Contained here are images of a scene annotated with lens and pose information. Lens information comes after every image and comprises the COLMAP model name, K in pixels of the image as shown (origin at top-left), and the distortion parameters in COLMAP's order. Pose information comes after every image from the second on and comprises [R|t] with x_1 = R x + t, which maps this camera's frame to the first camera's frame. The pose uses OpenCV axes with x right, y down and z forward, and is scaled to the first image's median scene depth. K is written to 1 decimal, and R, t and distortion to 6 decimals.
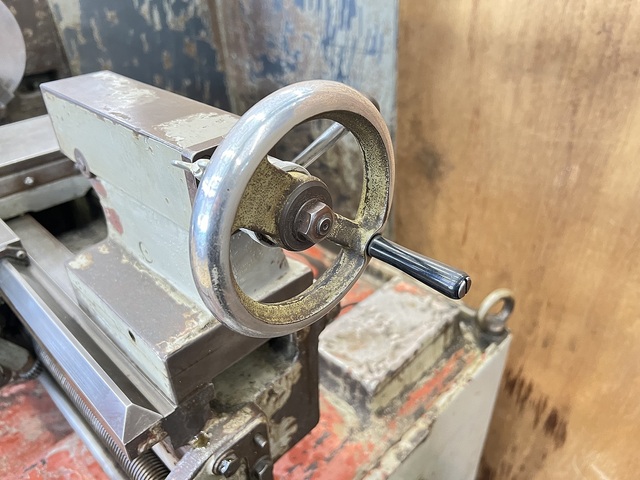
lens RADIAL K [[499.0, 0, 314.4], [0, 499.0, 239.1], [0, 0, 1]] dist [0.032725, -0.054407]
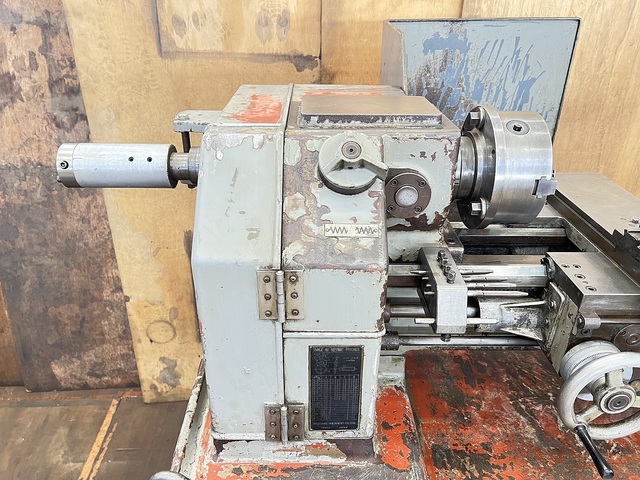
lens RADIAL K [[499.0, 0, 311.9], [0, 499.0, 237.6], [0, 0, 1]] dist [0.032725, -0.054407]
pose [[0.704455, -0.298227, 0.644053, -1.451836], [0.355384, 0.933701, 0.043635, -0.349400], [-0.614366, 0.198147, 0.763735, 0.304829]]
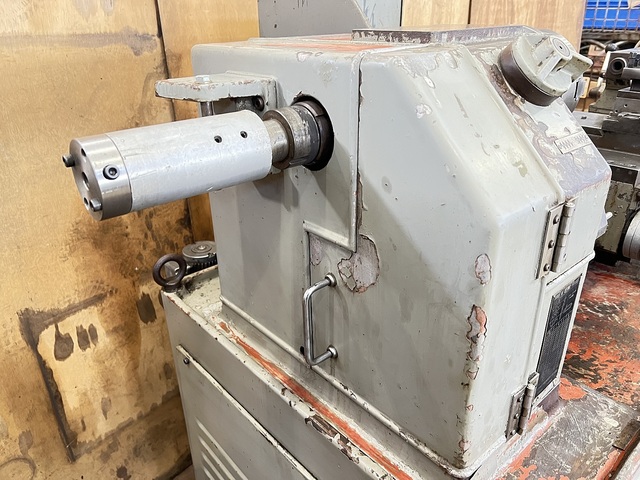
lens RADIAL K [[499.0, 0, 320.8], [0, 499.0, 239.6], [0, 0, 1]] dist [0.032725, -0.054407]
pose [[0.065521, -0.404282, 0.912285, -1.581100], [0.543429, 0.781234, 0.307177, -0.570390], [-0.836894, 0.475636, 0.270885, 0.955774]]
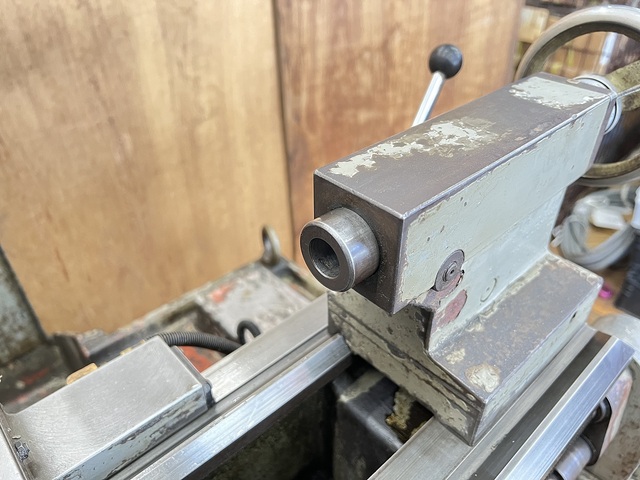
lens RADIAL K [[499.0, 0, 326.0], [0, 499.0, 240.3], [0, 0, 1]] dist [0.032725, -0.054407]
pose [[0.044357, -0.571984, 0.819065, -0.426872], [0.534086, 0.706449, 0.464416, -0.247690], [-0.844266, 0.416851, 0.336824, 0.385989]]
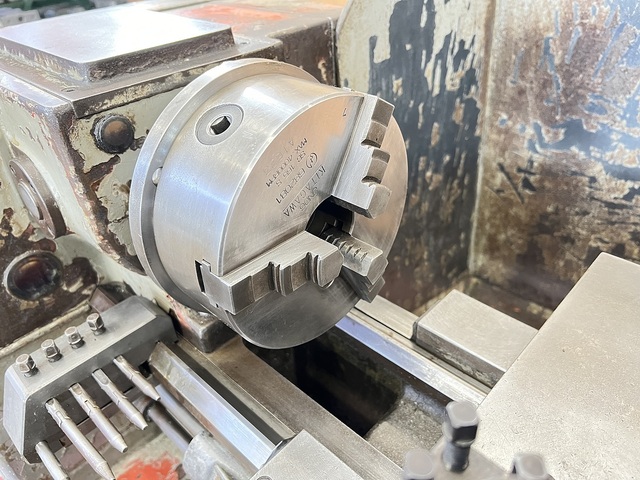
lens RADIAL K [[499.0, 0, 315.0], [0, 499.0, 241.3], [0, 0, 1]] dist [0.032725, -0.054407]
pose [[0.999216, -0.039147, -0.005842, -0.553278], [0.039373, 0.998190, 0.045456, -0.296891], [0.004052, -0.045650, 0.998949, 0.357452]]
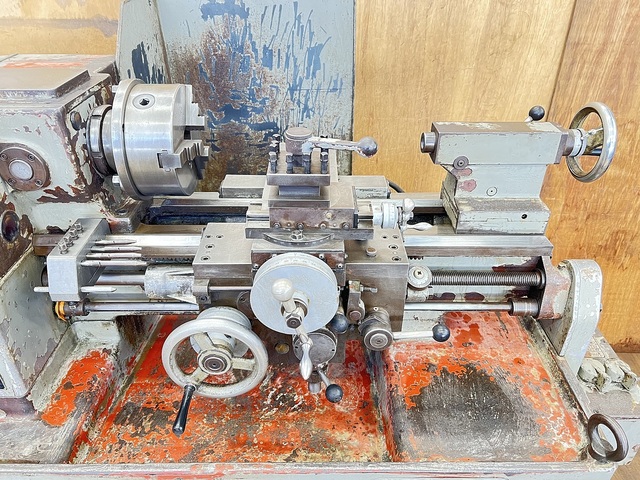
lens RADIAL K [[499.0, 0, 321.9], [0, 499.0, 241.5], [0, 0, 1]] dist [0.032725, -0.054407]
pose [[0.703380, -0.353656, 0.616590, -1.014411], [0.359357, 0.925347, 0.120808, -0.135800], [-0.613285, 0.136602, 0.777960, -0.121012]]
